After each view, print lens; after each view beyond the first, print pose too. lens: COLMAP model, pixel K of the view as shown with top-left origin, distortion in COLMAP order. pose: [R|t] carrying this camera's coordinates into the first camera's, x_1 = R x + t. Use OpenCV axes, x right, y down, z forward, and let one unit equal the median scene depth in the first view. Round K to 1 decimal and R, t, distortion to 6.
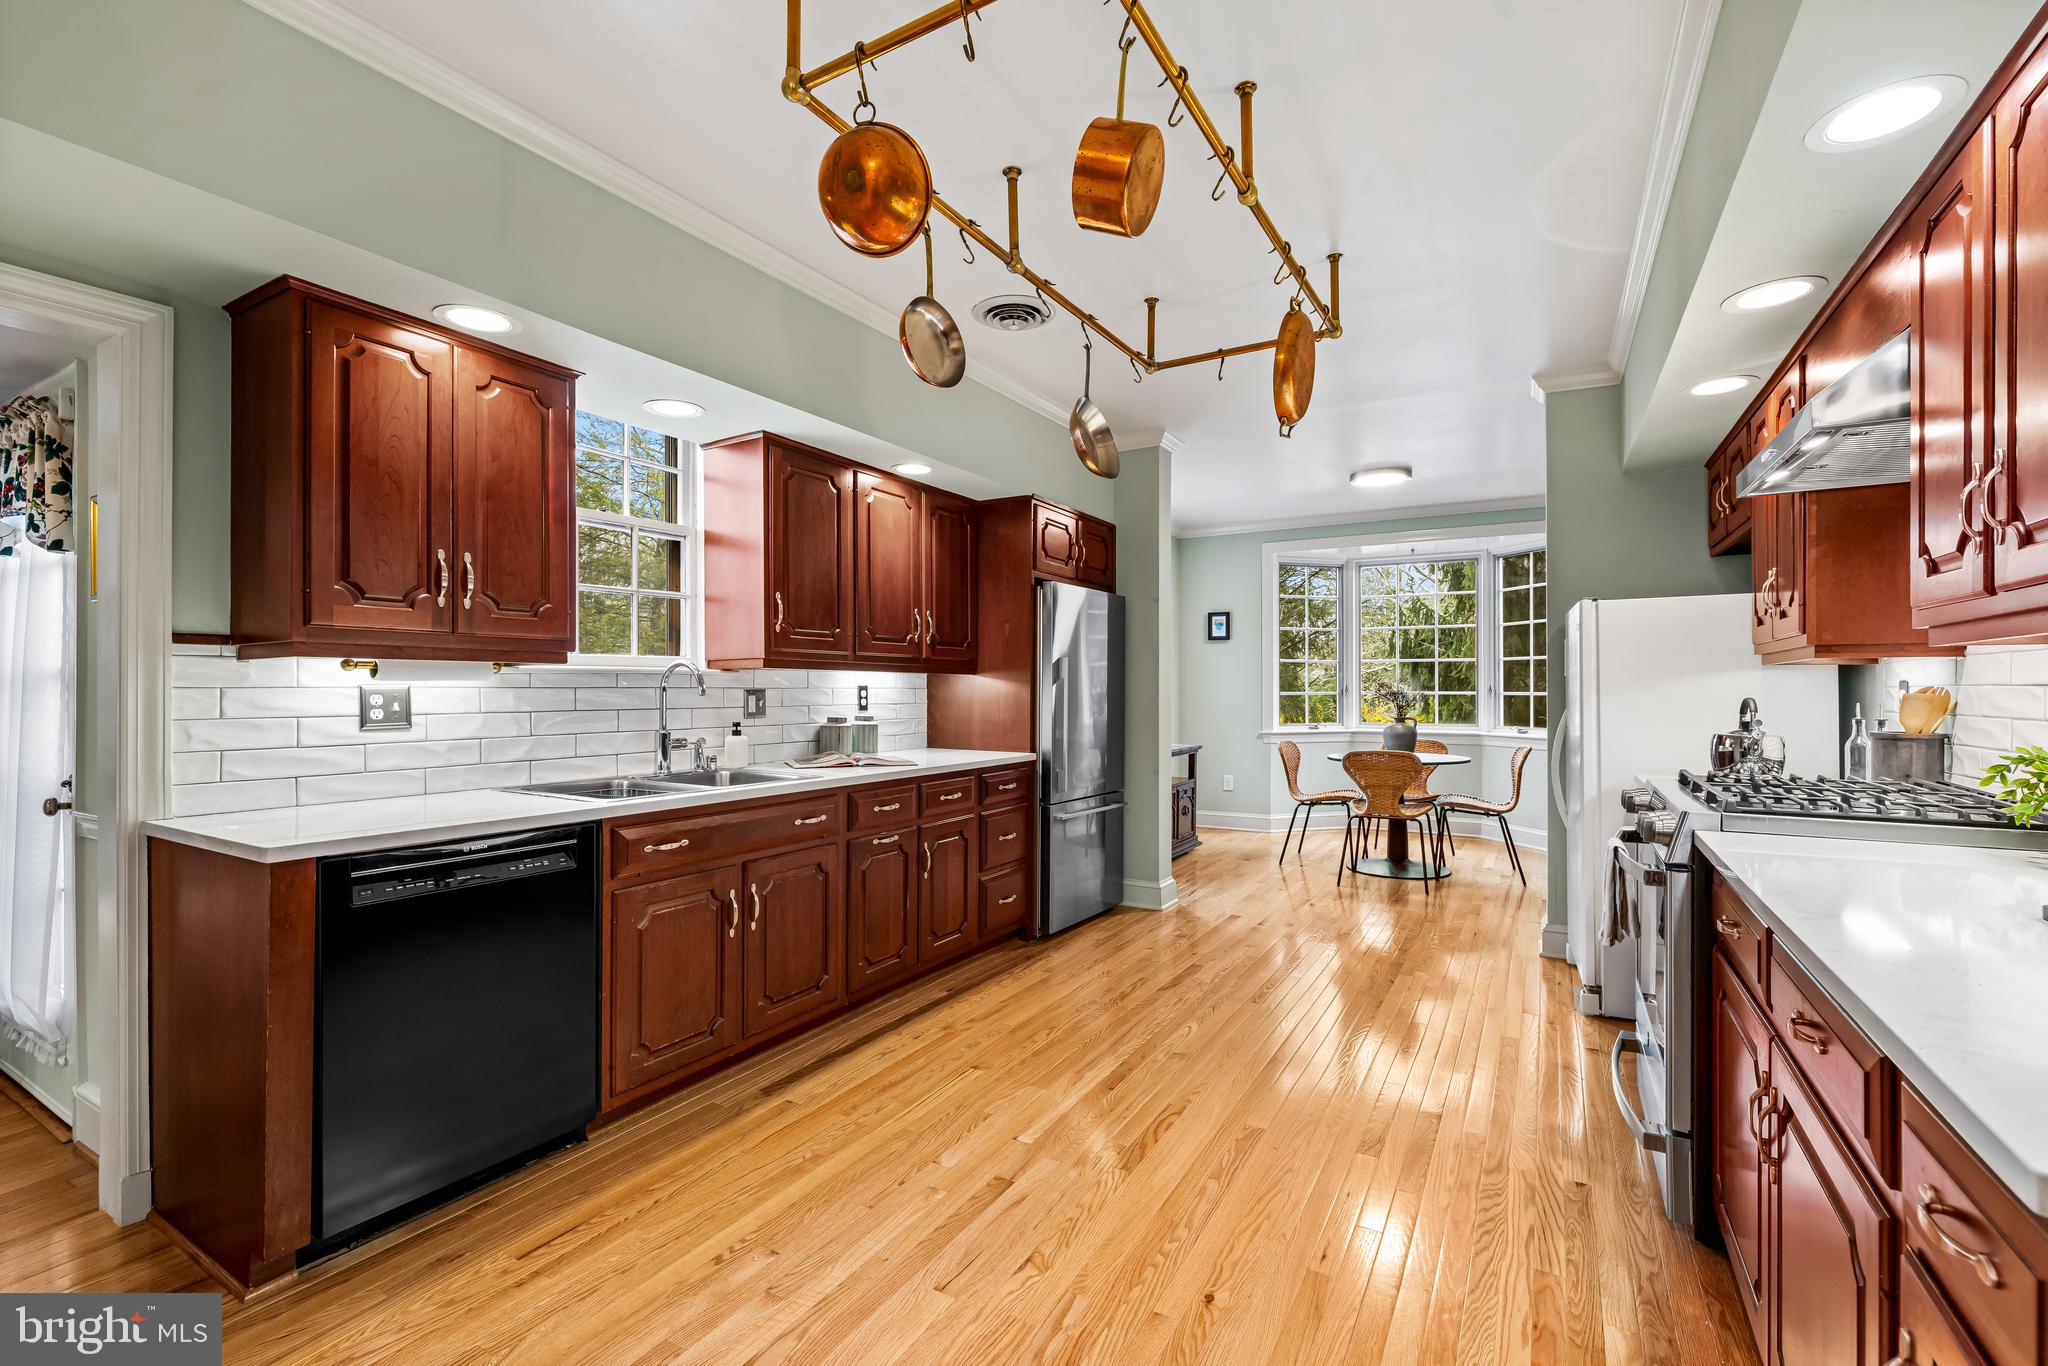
lens RADIAL K [[897.5, 0, 1024.0], [0, 897.5, 683.0], [0, 0, 1]] dist [-0.003648, -0.000287]
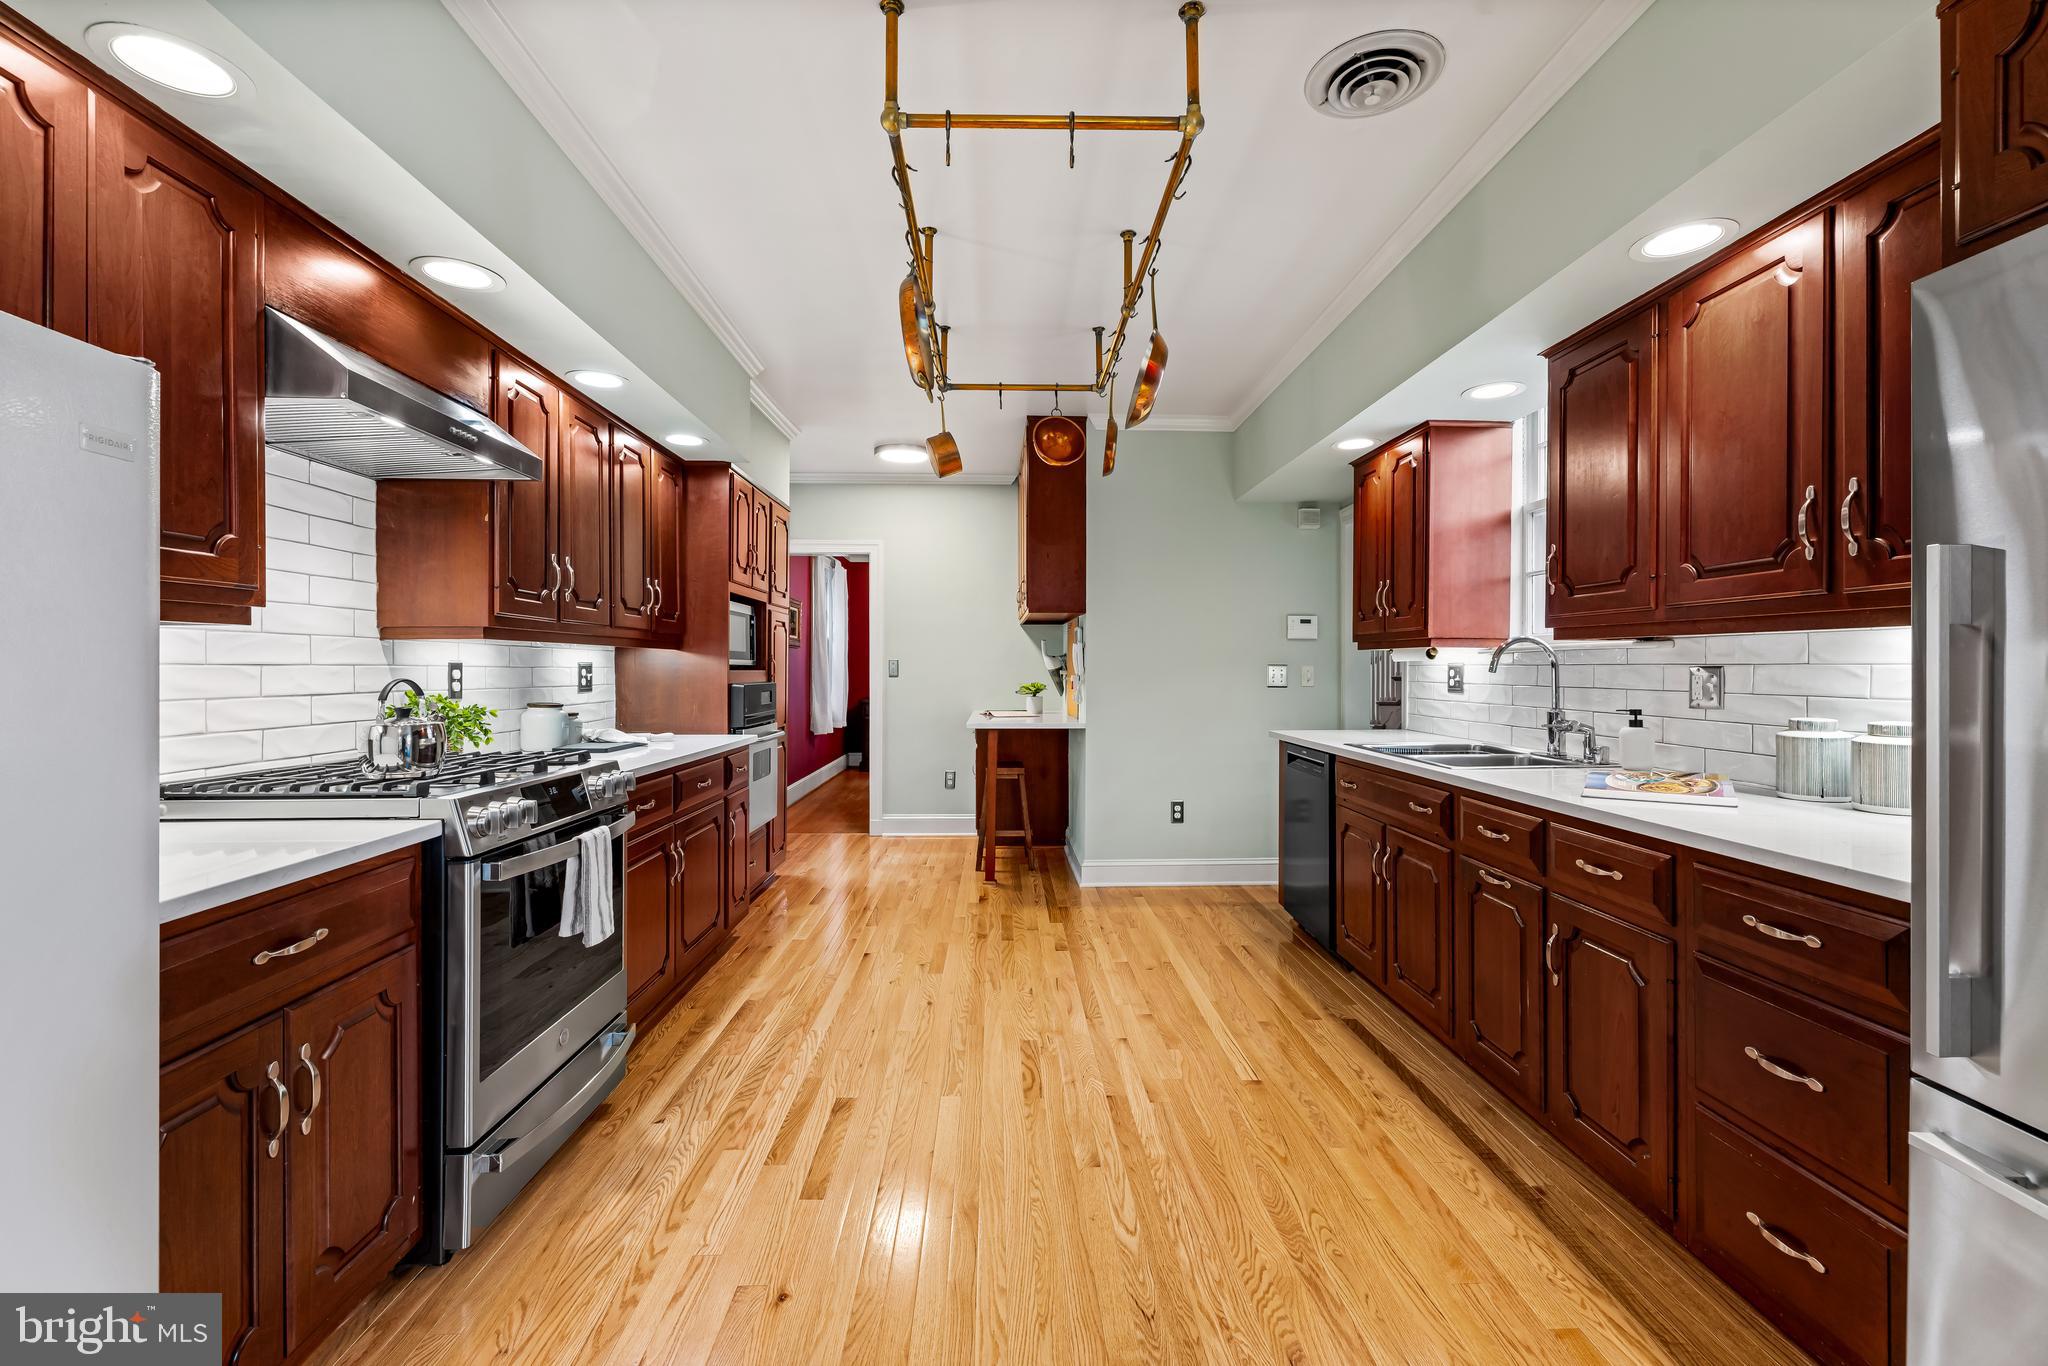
lens RADIAL K [[889.3, 0, 1030.9], [0, 889.3, 673.6], [0, 0, 1]] dist [-0.001497, -0.000100]
pose [[-0.842661, 0.005329, -0.538419, 0.529871], [0.005762, 0.999983, 0.000880, 0.009593], [0.538414, -0.002361, -0.842677, 1.392448]]
